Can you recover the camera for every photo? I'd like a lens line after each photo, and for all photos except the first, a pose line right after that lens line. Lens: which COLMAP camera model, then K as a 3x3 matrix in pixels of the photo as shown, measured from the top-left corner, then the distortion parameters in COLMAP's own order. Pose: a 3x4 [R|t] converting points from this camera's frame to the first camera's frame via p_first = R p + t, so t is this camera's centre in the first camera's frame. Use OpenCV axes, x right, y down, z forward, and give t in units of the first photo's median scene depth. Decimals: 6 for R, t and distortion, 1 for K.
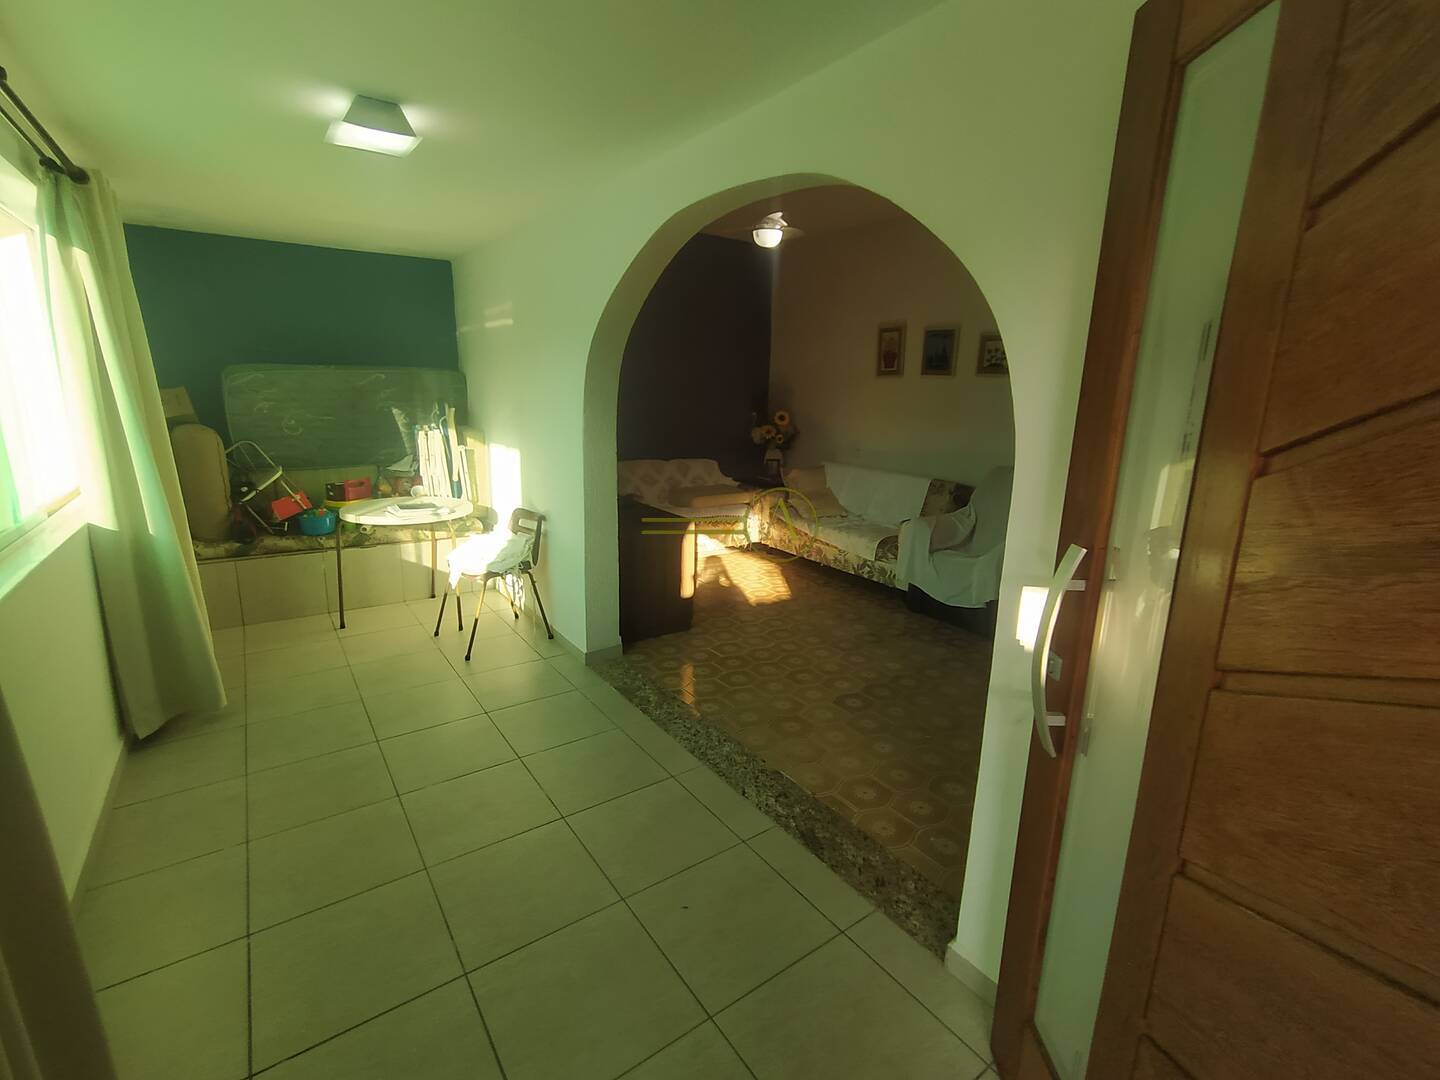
lens RADIAL K [[656.5, 0, 724.5], [0, 656.5, 536.7], [0, 0, 1]] dist [-0.007027, 0.004690]
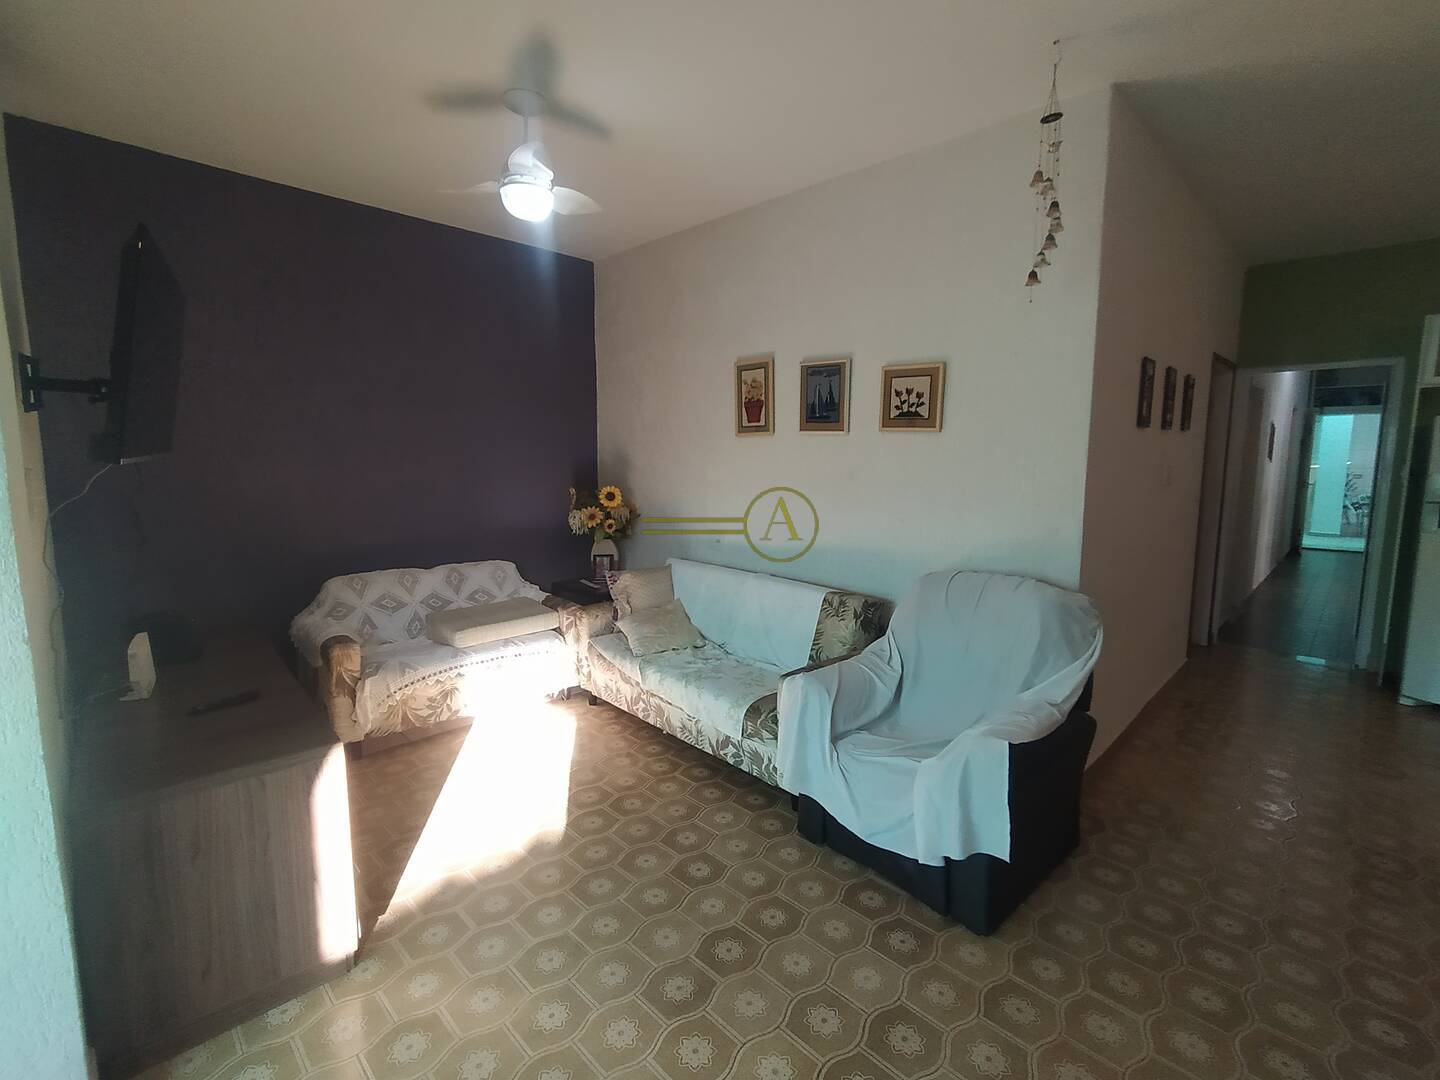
lens RADIAL K [[656.5, 0, 715.1], [0, 656.5, 530.7], [0, 0, 1]] dist [-0.007027, 0.004690]
pose [[0.989681, -0.038159, 0.138110, 0.116332], [0.051616, 0.994119, -0.095201, -0.085443], [-0.133665, 0.101347, 0.985831, 0.357304]]
